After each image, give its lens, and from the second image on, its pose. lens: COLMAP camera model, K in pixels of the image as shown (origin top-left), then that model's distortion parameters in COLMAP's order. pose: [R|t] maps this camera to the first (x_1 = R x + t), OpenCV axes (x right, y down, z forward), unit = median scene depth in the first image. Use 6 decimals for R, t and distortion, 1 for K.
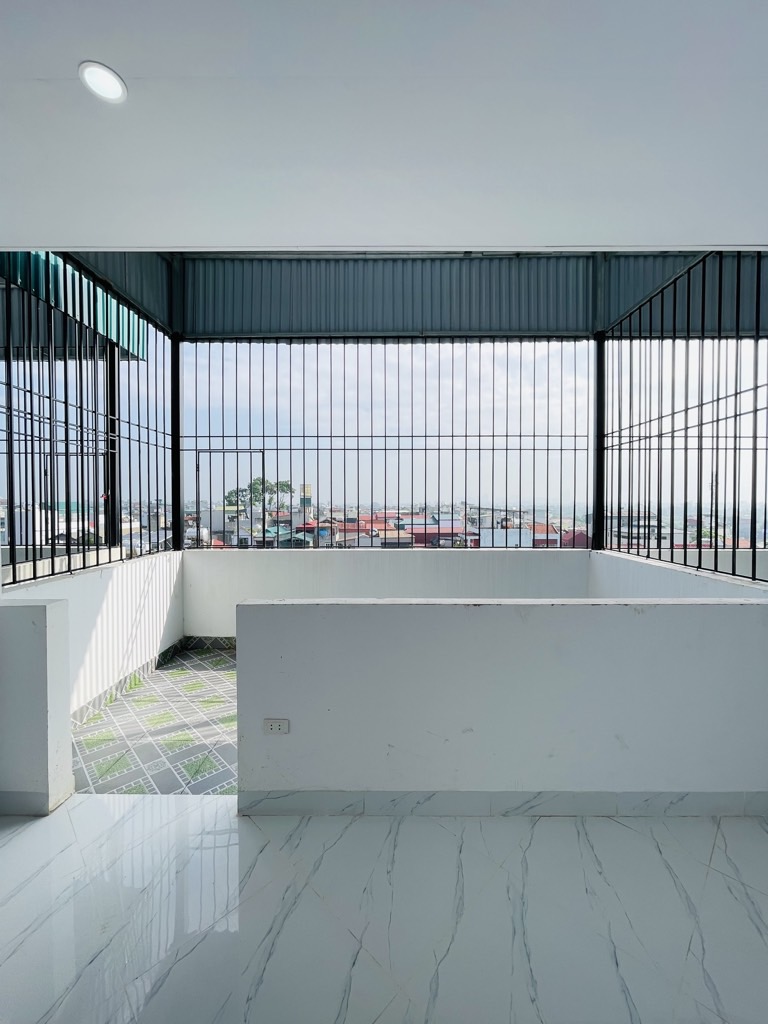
lens RADIAL K [[411.8, 0, 381.5], [0, 411.8, 510.5], [0, 0, 1]] dist [-0.004220, -0.000151]
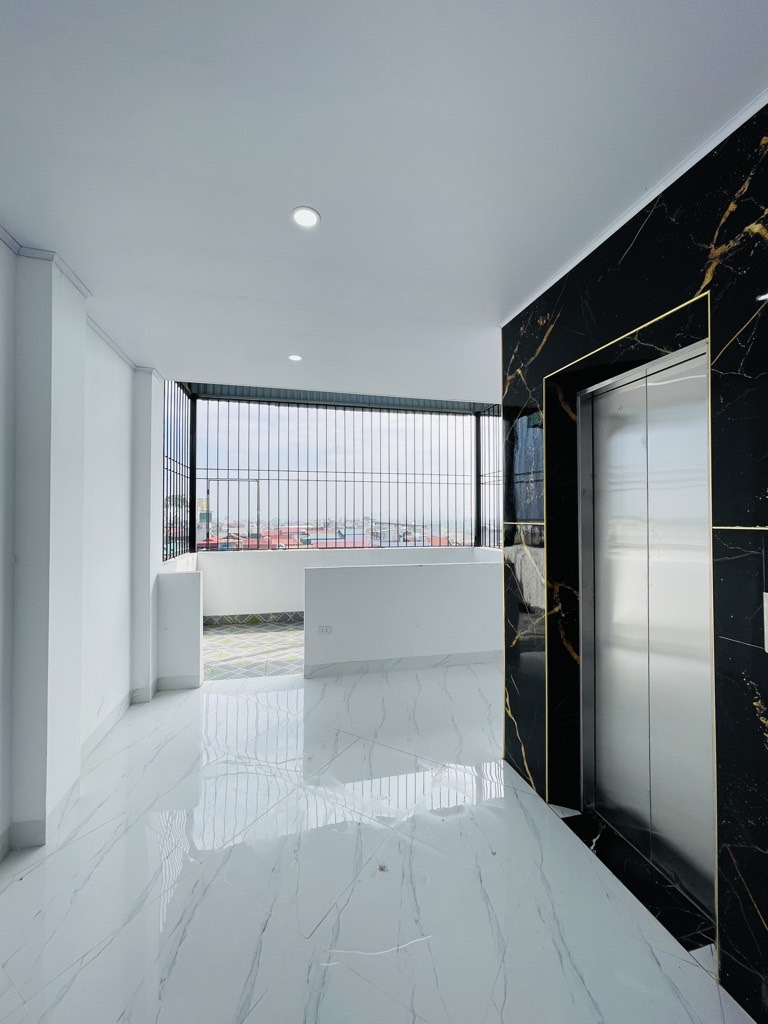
lens RADIAL K [[411.8, 0, 384.6], [0, 411.8, 513.4], [0, 0, 1]] dist [-0.004220, -0.000151]
pose [[0.969984, 0.002466, 0.243157, -0.211130], [0.004867, 0.999551, -0.029550, 0.010942], [-0.243120, 0.029846, 0.969537, -0.460605]]
